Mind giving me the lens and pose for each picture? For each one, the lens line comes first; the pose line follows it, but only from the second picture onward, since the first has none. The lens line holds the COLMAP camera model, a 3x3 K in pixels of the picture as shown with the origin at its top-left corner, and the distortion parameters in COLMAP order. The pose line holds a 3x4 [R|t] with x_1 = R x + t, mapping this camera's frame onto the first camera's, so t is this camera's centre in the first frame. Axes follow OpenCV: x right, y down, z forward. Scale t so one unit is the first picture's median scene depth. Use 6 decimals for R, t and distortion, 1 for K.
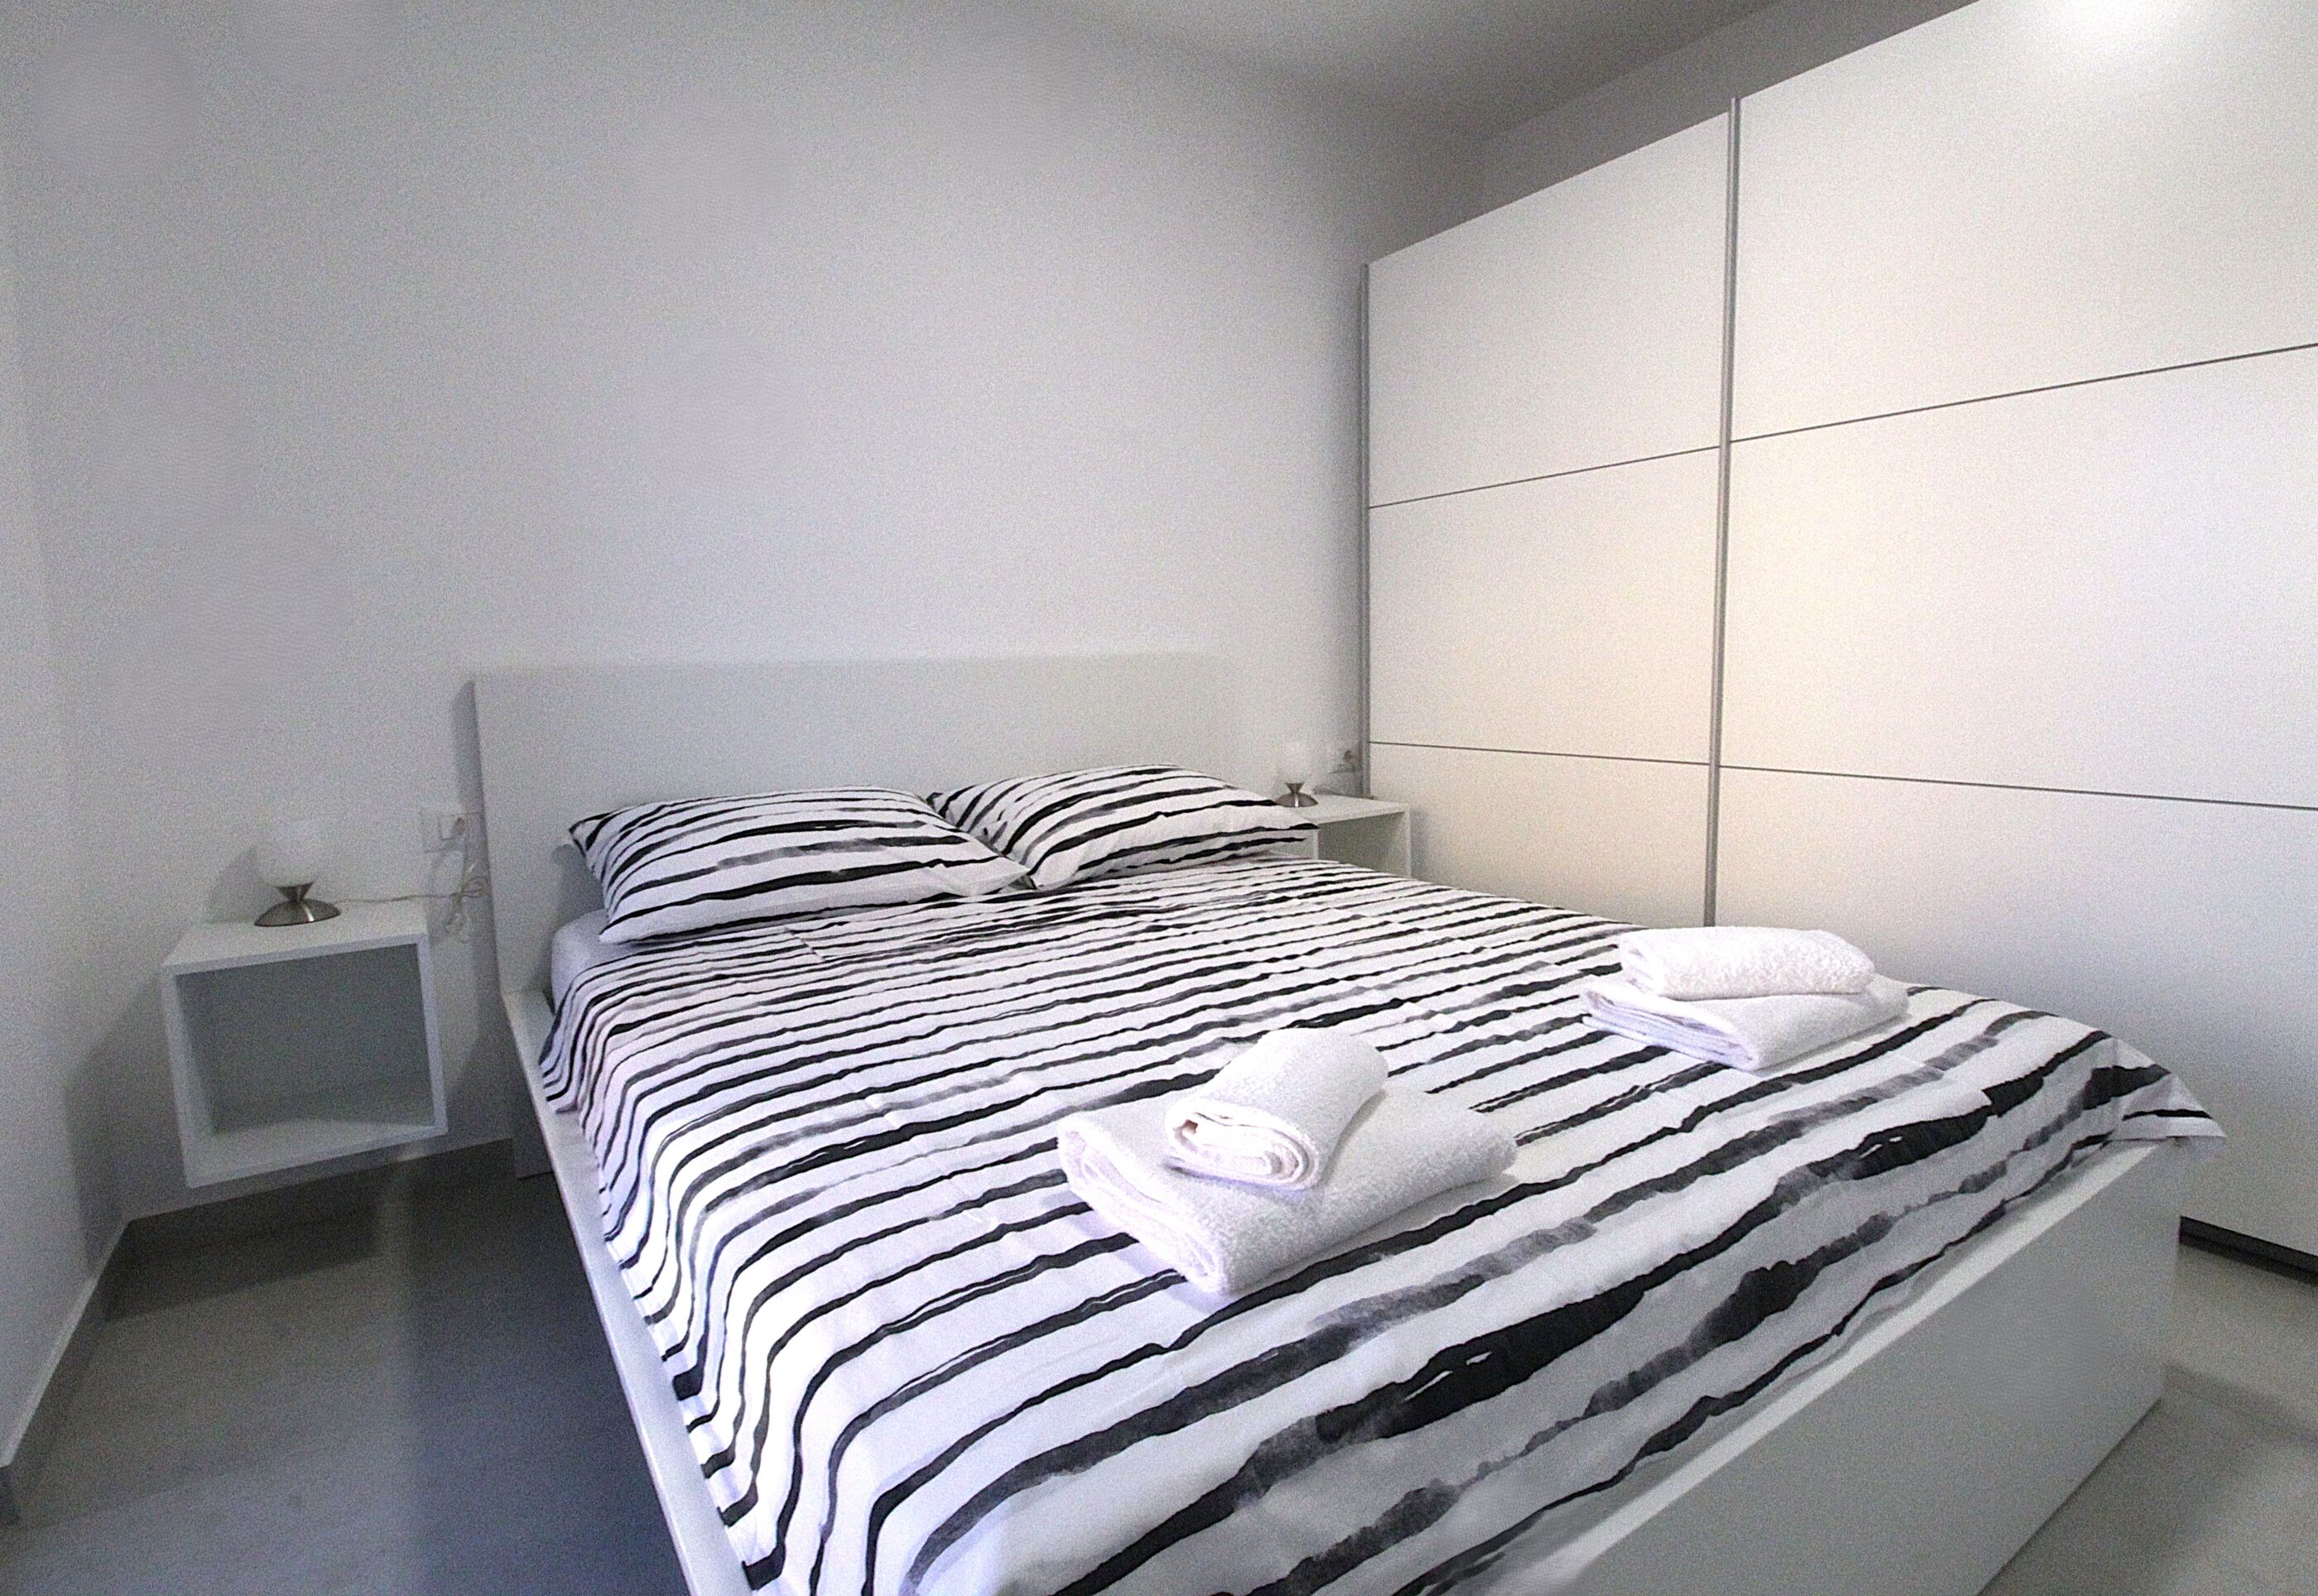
lens RADIAL K [[1142.0, 0, 1159.0], [0, 1142.0, 798.0], [0, 0, 1]] dist [0.001145, 0.000039]
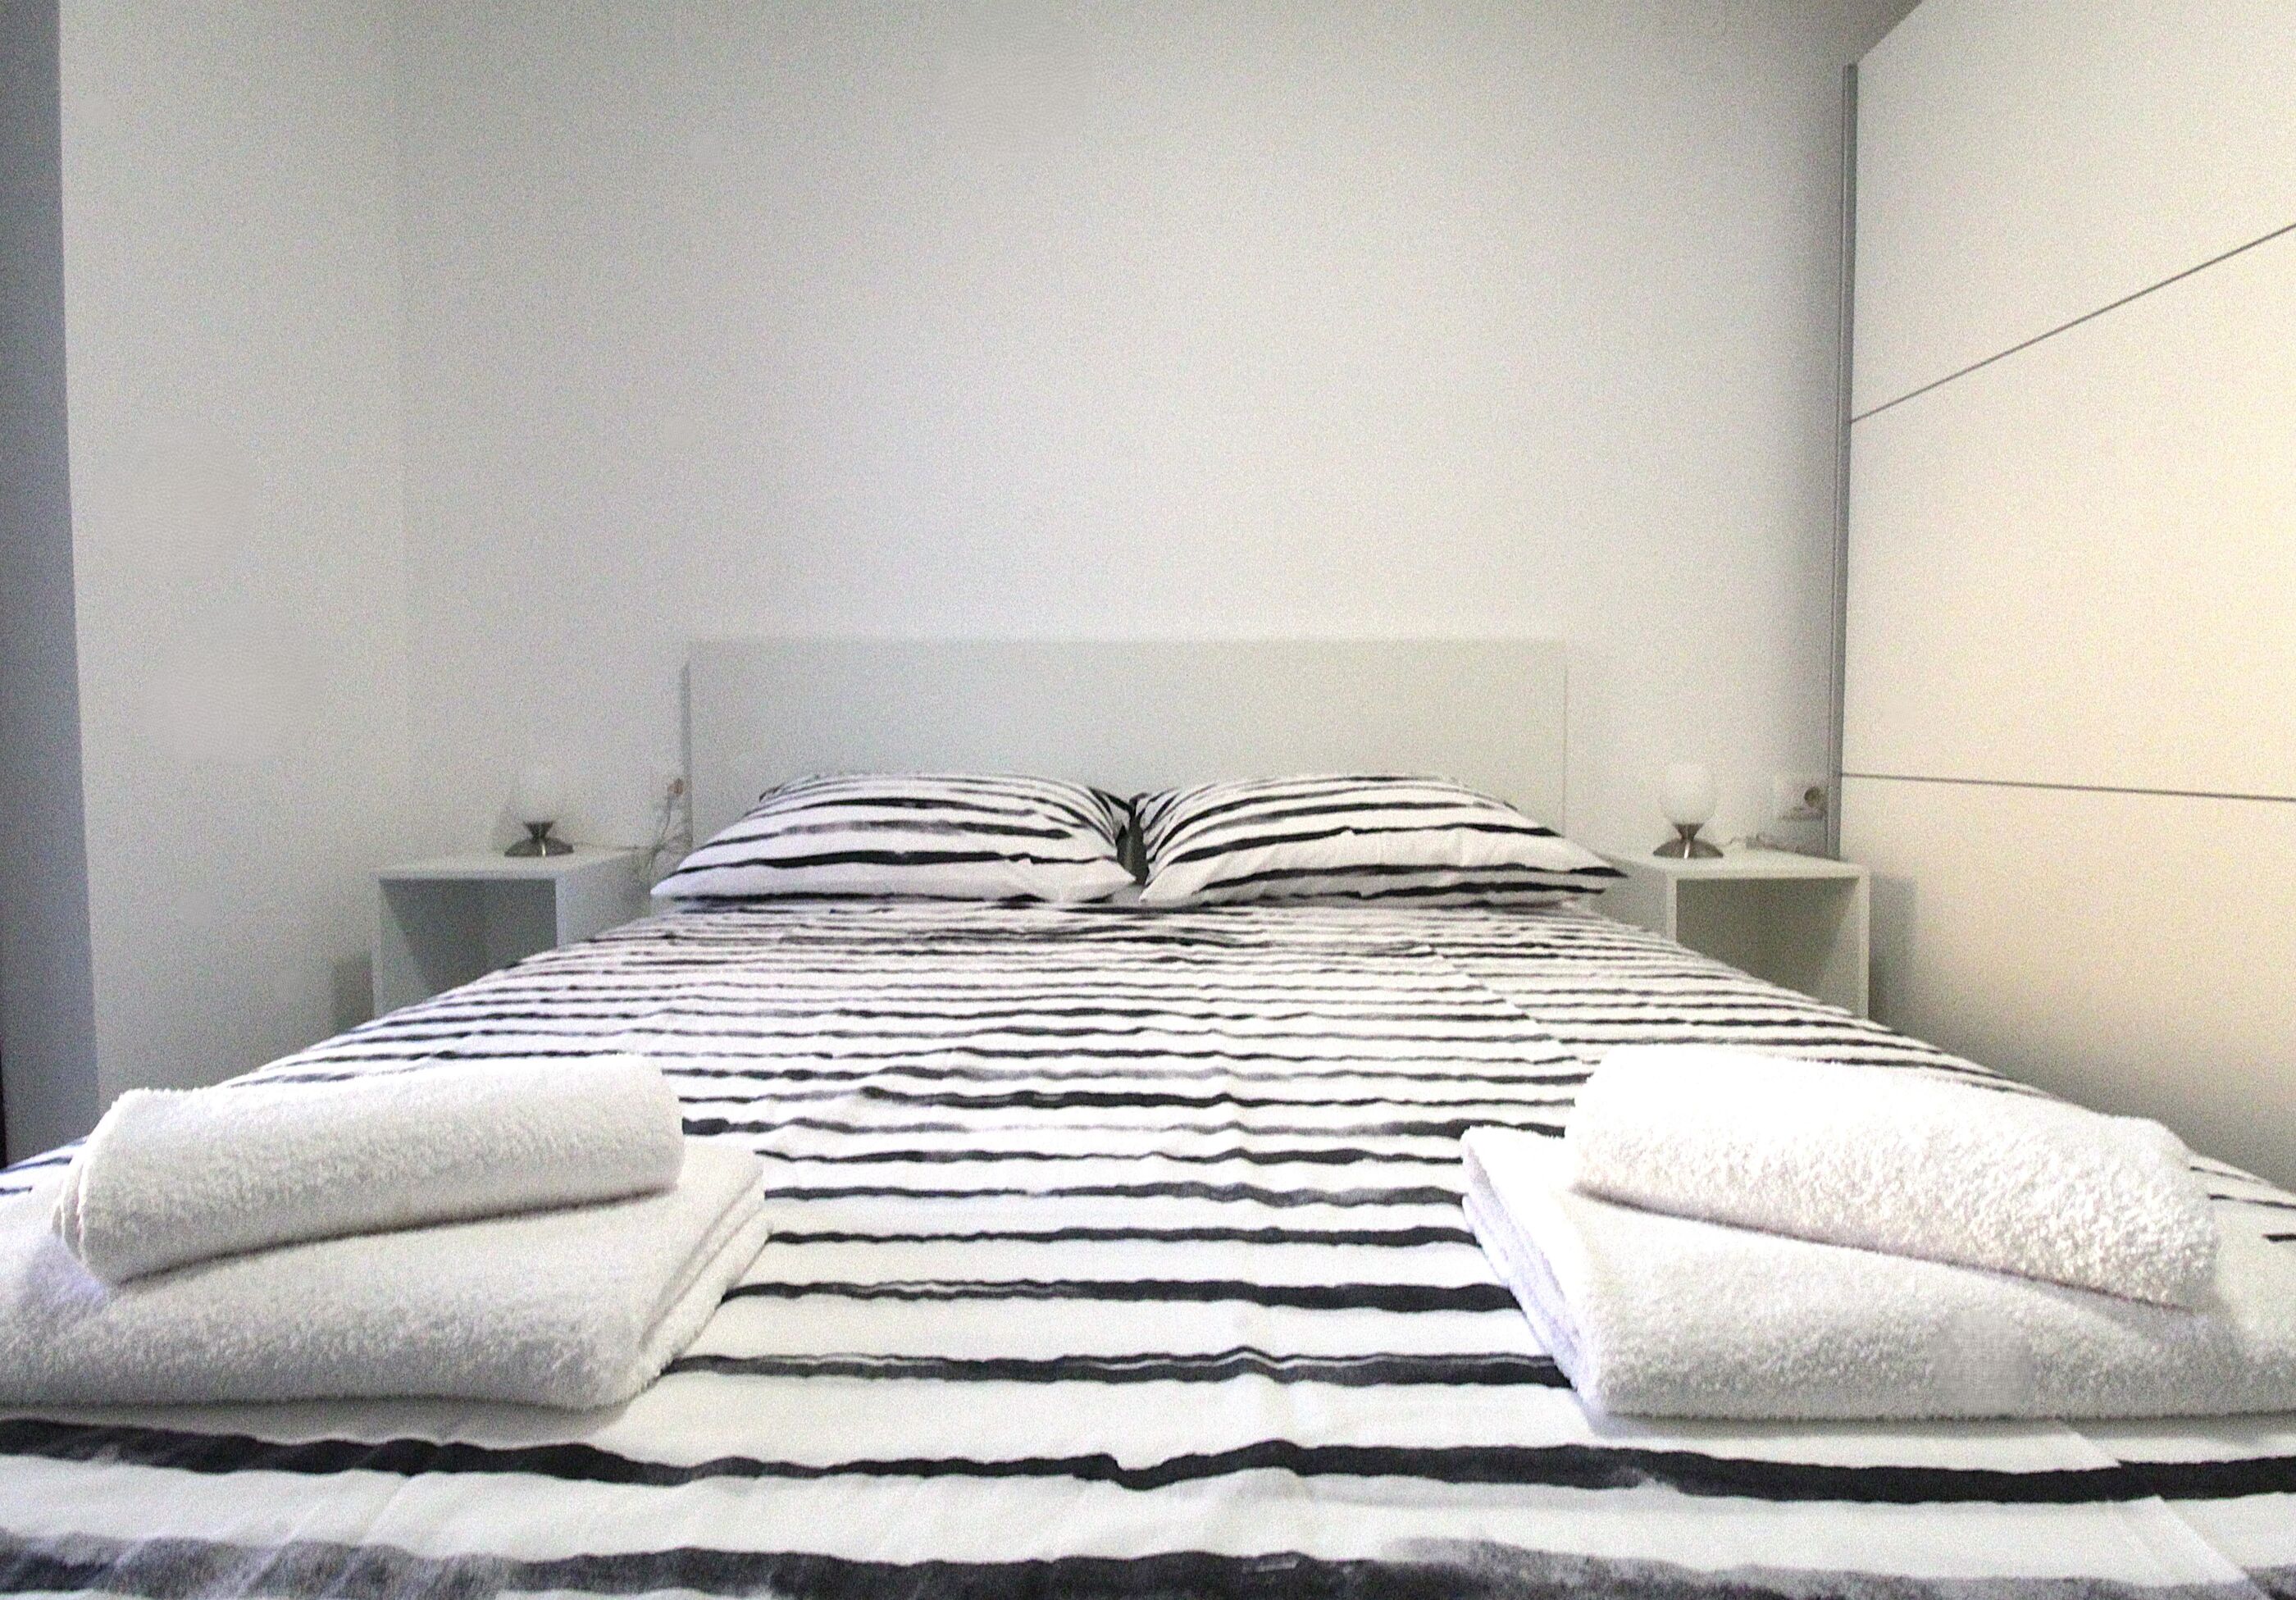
lens RADIAL K [[1169.1, 0, 1148.0], [0, 1169.1, 800.0], [0, 0, 1]] dist [0.003345, -0.011663]
pose [[0.826537, 0.053045, -0.560378, 0.359468], [-0.087193, 0.995599, -0.034364, 0.036591], [0.556088, 0.077265, 0.827524, 0.342773]]
